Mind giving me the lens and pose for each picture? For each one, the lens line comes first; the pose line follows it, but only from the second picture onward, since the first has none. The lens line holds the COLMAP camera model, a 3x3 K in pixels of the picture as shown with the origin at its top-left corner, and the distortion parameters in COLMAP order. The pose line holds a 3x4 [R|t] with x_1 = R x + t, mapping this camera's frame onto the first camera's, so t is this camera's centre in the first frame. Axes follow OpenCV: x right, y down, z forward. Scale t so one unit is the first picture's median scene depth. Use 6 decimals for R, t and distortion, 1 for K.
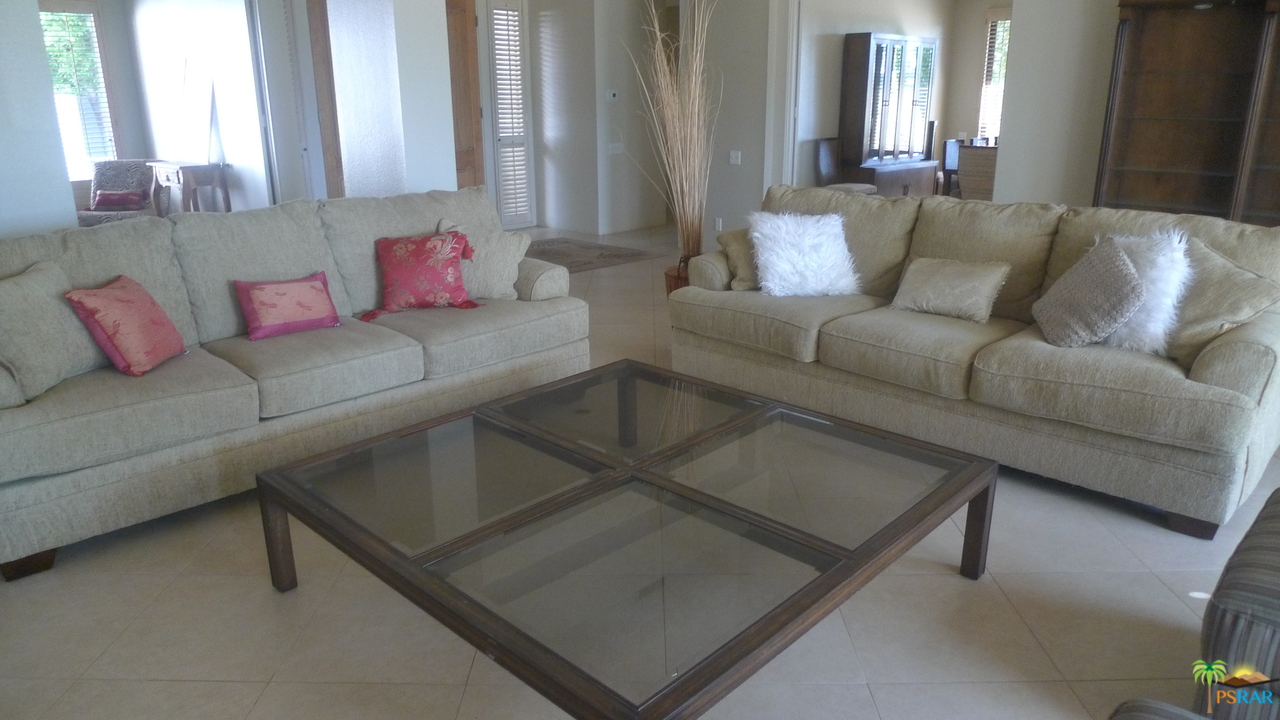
lens RADIAL K [[838.5, 0, 640.7], [0, 838.5, 360.1], [0, 0, 1]] dist [-0.035668, -0.006039]
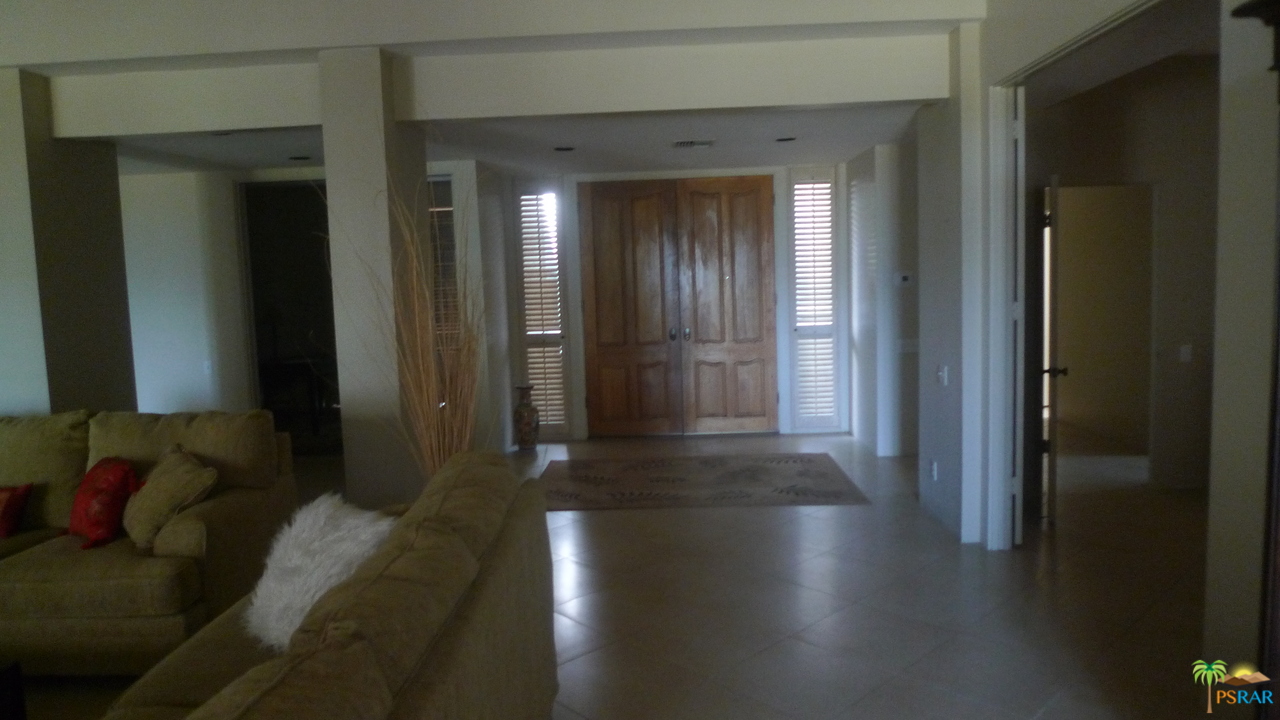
lens RADIAL K [[838.5, 0, 640.2], [0, 838.5, 360.4], [0, 0, 1]] dist [-0.035668, -0.006039]
pose [[0.664576, 0.050477, -0.745513, 0.361667], [-0.183881, 0.978082, -0.097695, -0.116834], [0.724242, 0.202011, 0.659292, 0.314757]]
